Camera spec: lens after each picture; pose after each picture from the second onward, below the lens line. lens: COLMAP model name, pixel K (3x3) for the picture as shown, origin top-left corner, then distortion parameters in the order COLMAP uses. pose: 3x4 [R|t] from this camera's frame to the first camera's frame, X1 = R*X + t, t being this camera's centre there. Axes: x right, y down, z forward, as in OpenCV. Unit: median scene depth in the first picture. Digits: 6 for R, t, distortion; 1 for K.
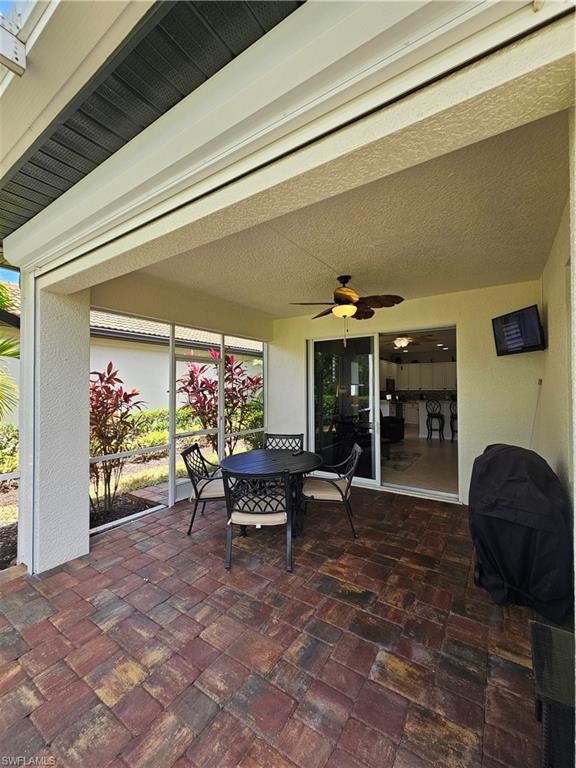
lens RADIAL K [[314.4, 0, 290.9], [0, 314.4, 381.4], [0, 0, 1]] dist [0.006748, -0.000324]
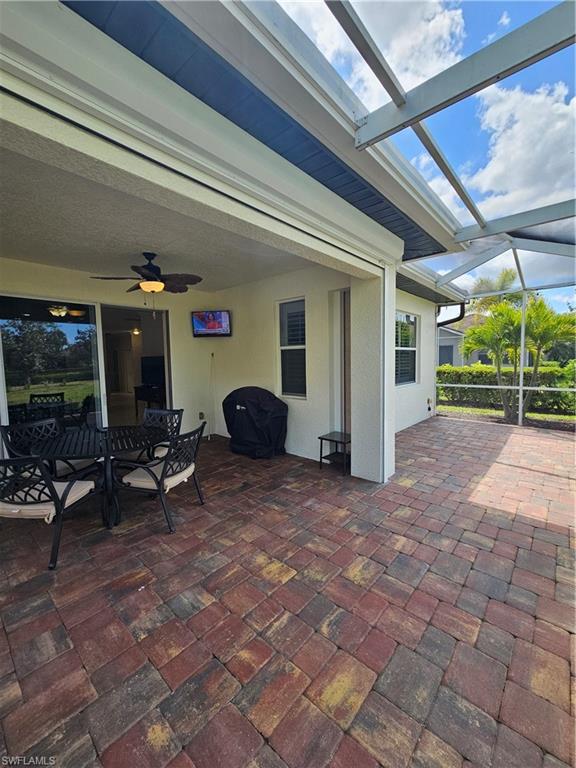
lens RADIAL K [[314.4, 0, 290.9], [0, 314.4, 381.4], [0, 0, 1]] dist [0.006748, -0.000324]
pose [[0.131027, -0.066306, 0.989159, -1.407225], [0.002130, 0.997777, 0.066602, 0.055558], [-0.991377, -0.006619, 0.130877, 0.622078]]
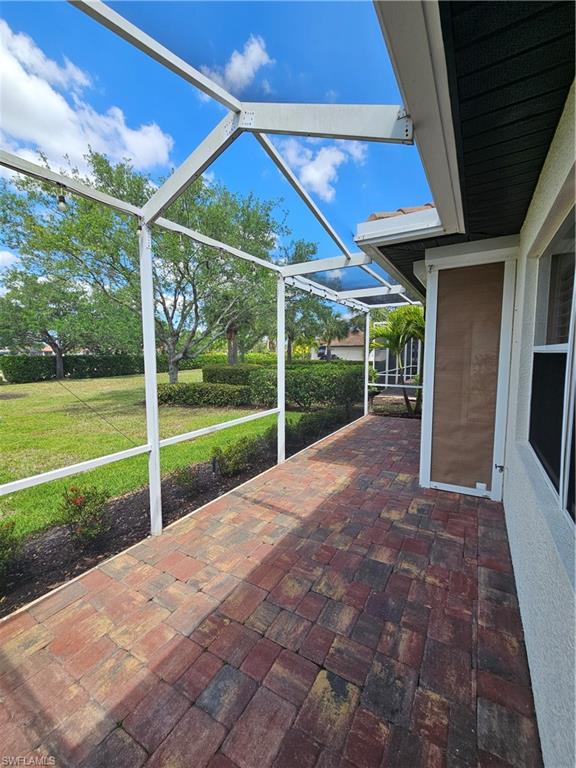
lens RADIAL K [[314.4, 0, 290.9], [0, 314.4, 381.4], [0, 0, 1]] dist [0.006748, -0.000324]
pose [[0.051814, 0.098068, -0.993830, 2.324893], [0.017447, 0.994926, 0.099086, -0.058001], [0.998504, -0.022473, 0.049840, -0.605518]]
